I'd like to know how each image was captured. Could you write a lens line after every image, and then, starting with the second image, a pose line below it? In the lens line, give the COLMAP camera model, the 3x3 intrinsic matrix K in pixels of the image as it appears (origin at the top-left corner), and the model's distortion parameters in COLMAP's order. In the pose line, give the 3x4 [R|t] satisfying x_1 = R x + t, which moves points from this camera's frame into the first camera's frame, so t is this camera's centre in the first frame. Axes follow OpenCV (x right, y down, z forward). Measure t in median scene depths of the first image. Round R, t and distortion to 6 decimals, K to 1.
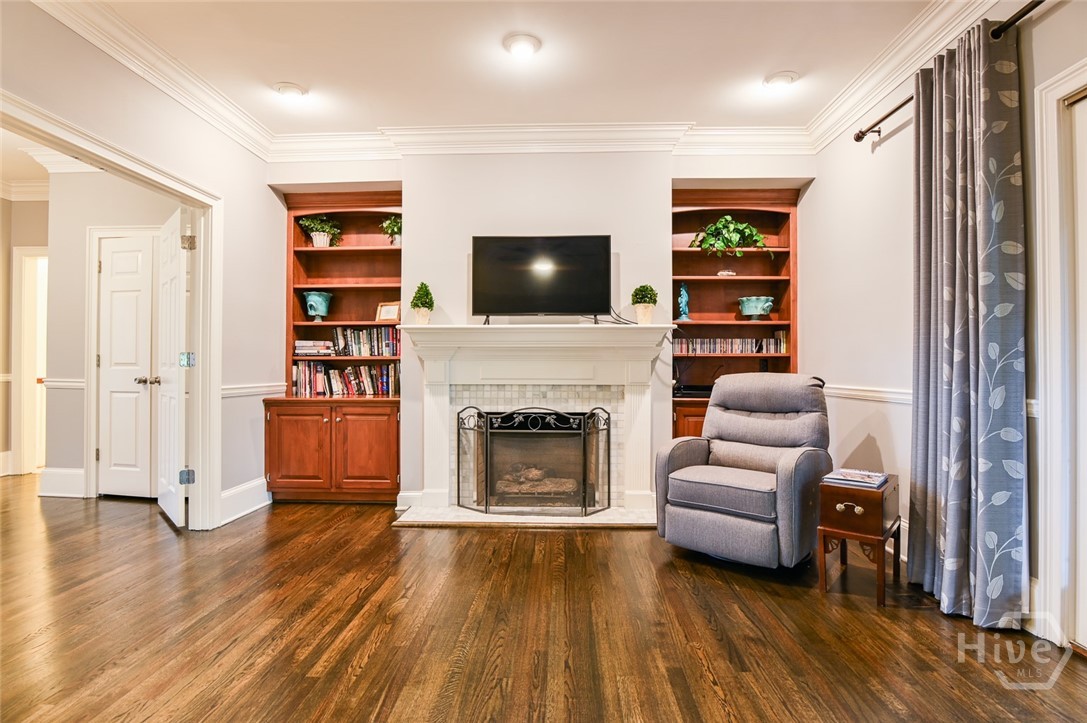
lens RADIAL K [[532.9, 0, 545.4], [0, 532.9, 360.7], [0, 0, 1]] dist [-0.027357, 0.005132]
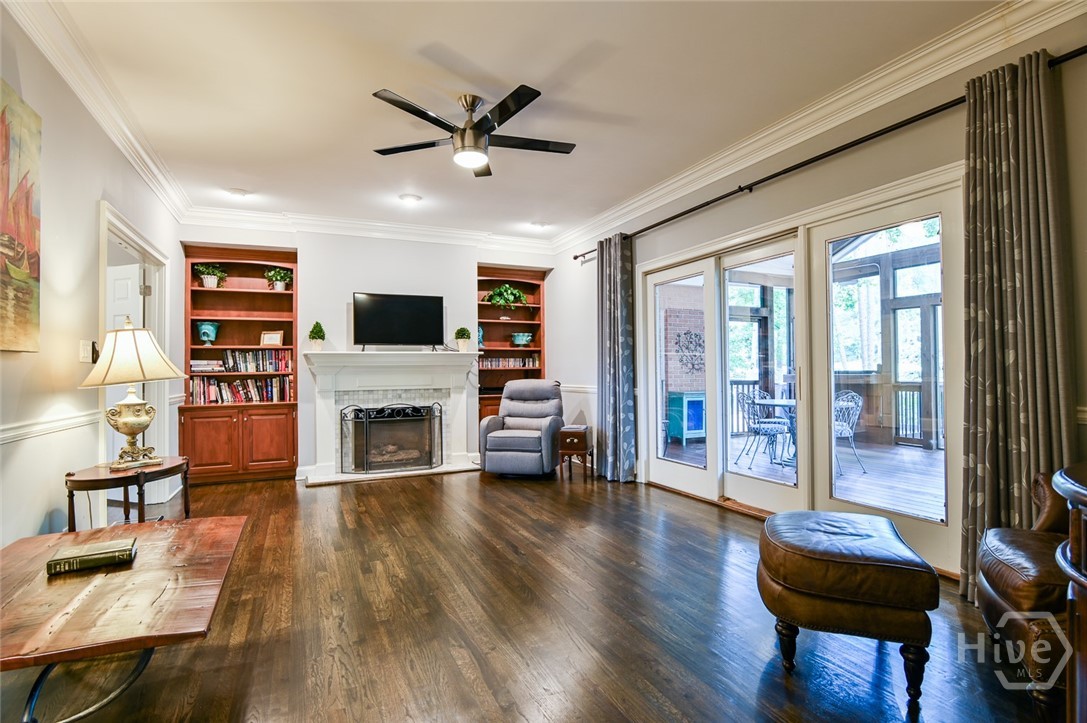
lens RADIAL K [[532.9, 0, 545.4], [0, 532.9, 360.7], [0, 0, 1]] dist [-0.027357, 0.005132]
pose [[0.891462, -0.004064, 0.453077, -0.325577], [0.009058, 0.999920, -0.008853, -0.021011], [-0.453005, 0.011996, 0.891428, -0.574826]]
